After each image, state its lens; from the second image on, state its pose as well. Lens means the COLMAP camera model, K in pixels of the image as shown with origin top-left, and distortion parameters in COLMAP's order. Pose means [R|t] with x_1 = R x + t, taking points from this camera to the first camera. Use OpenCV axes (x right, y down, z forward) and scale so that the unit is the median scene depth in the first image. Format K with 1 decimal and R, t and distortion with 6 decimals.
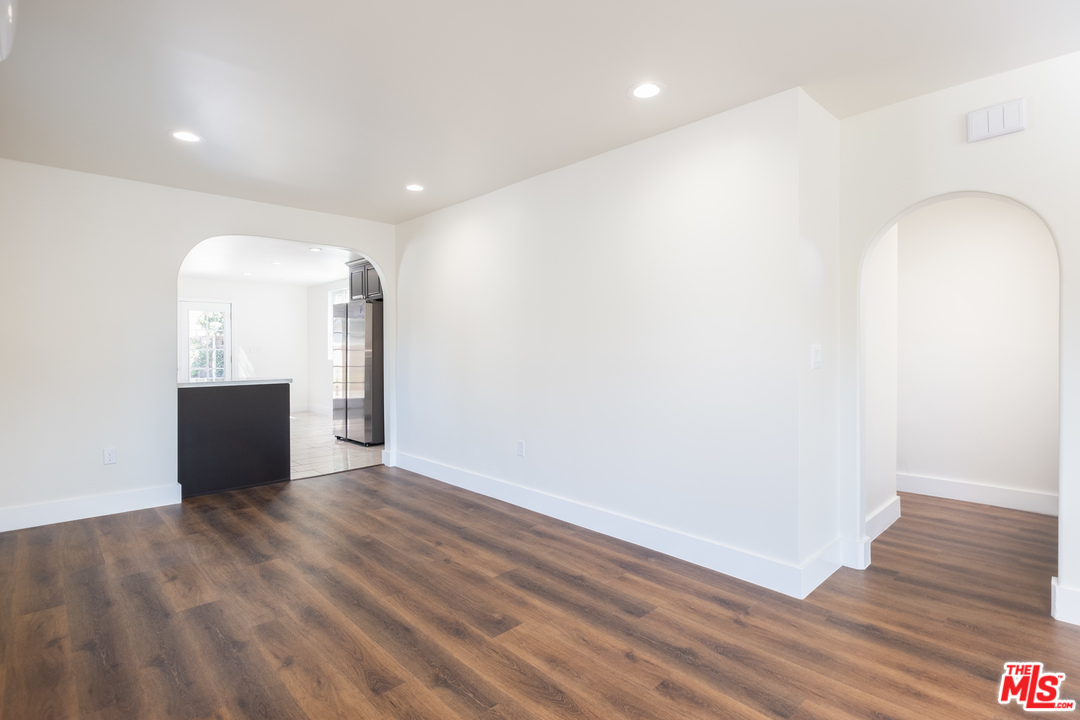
lens RADIAL K [[547.4, 0, 535.2], [0, 547.4, 352.1], [0, 0, 1]] dist [0.007475, 0.000547]
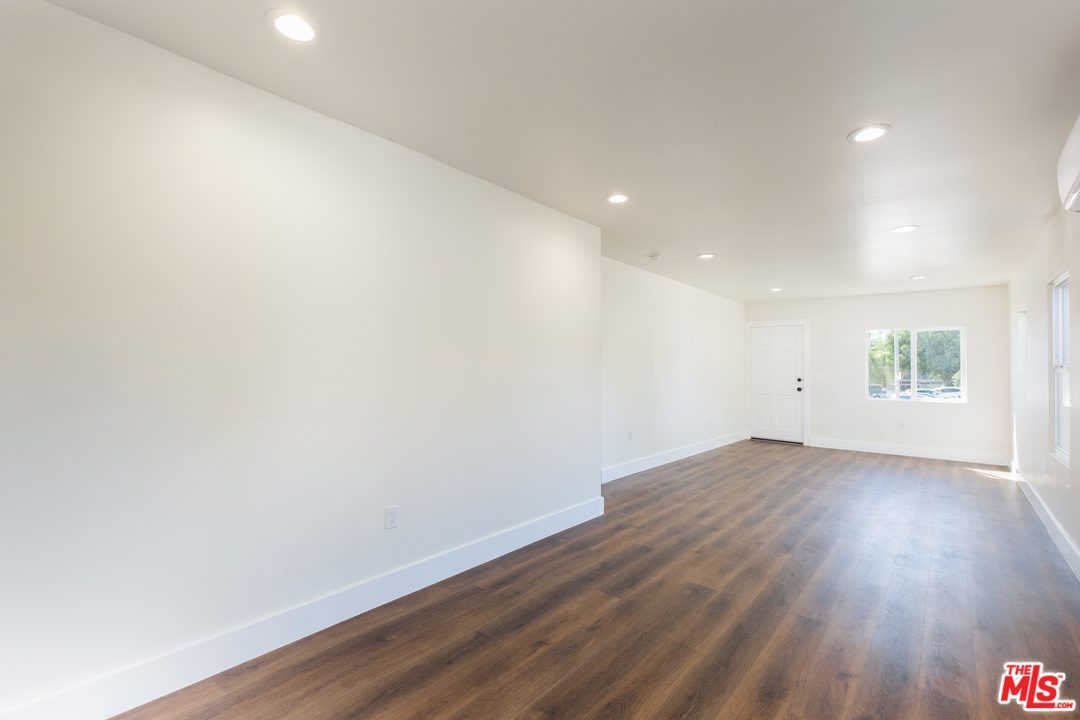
lens RADIAL K [[486.7, 0, 543.1], [0, 486.7, 365.3], [0, 0, 1]] dist [0.001757, 0.000390]
pose [[-0.139402, 0.008187, 0.990202, -0.903906], [0.000408, 0.999966, -0.008210, -0.026361], [-0.990236, -0.000741, -0.139400, 1.176036]]
